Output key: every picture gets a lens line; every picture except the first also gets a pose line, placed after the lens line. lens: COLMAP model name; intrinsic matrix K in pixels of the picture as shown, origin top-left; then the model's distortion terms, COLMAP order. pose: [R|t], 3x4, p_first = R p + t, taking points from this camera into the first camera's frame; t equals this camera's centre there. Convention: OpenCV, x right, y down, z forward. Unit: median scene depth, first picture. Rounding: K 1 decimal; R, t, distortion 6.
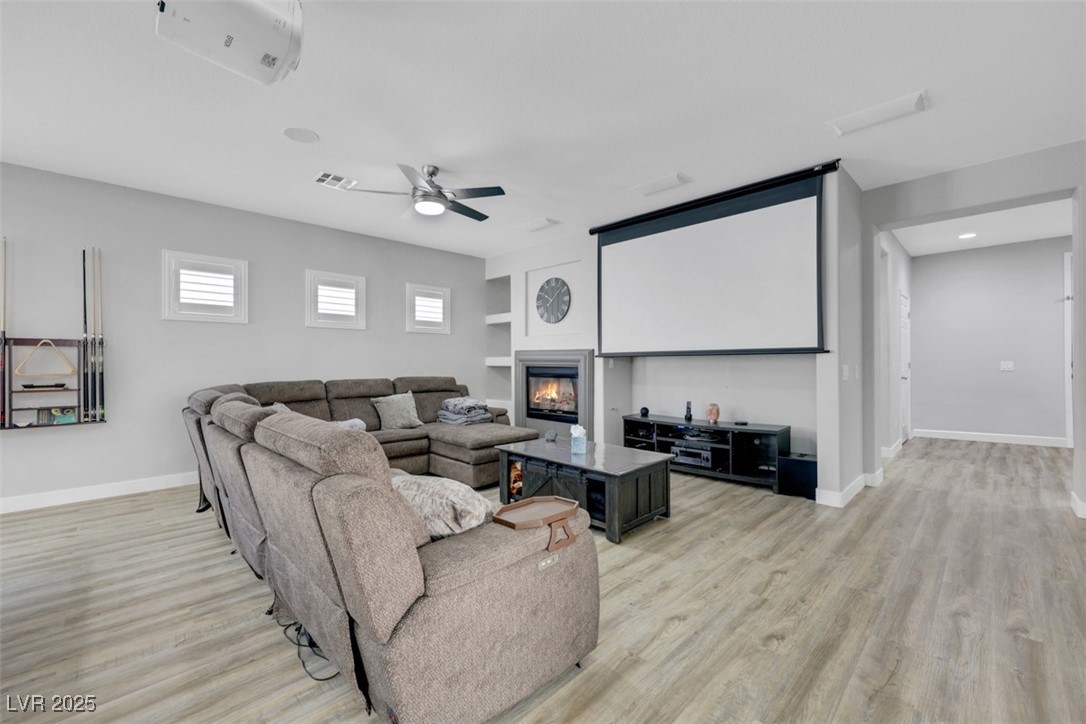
lens RADIAL K [[442.9, 0, 549.2], [0, 442.9, 364.3], [0, 0, 1]] dist [-0.003653, 0.000415]
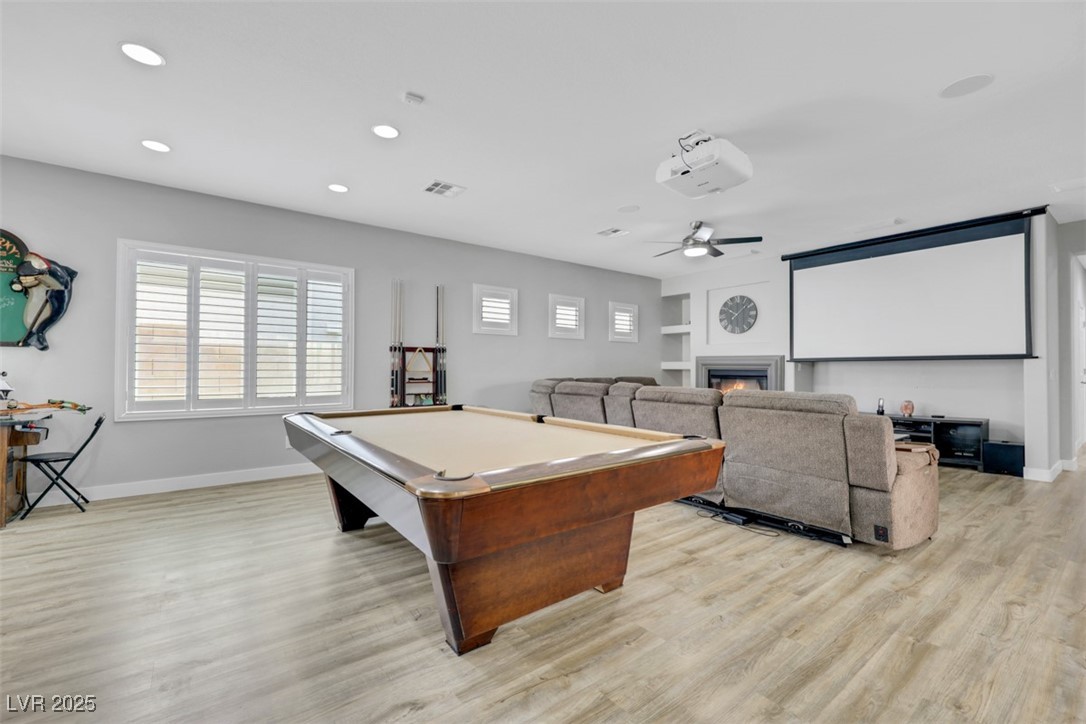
lens RADIAL K [[442.9, 0, 542.1], [0, 442.9, 364.6], [0, 0, 1]] dist [-0.003653, 0.000415]
pose [[0.987710, 0.005403, -0.156202, -0.435886], [-0.007663, 0.999874, -0.013871, 0.015913], [0.156107, 0.014898, 0.987628, -0.353545]]
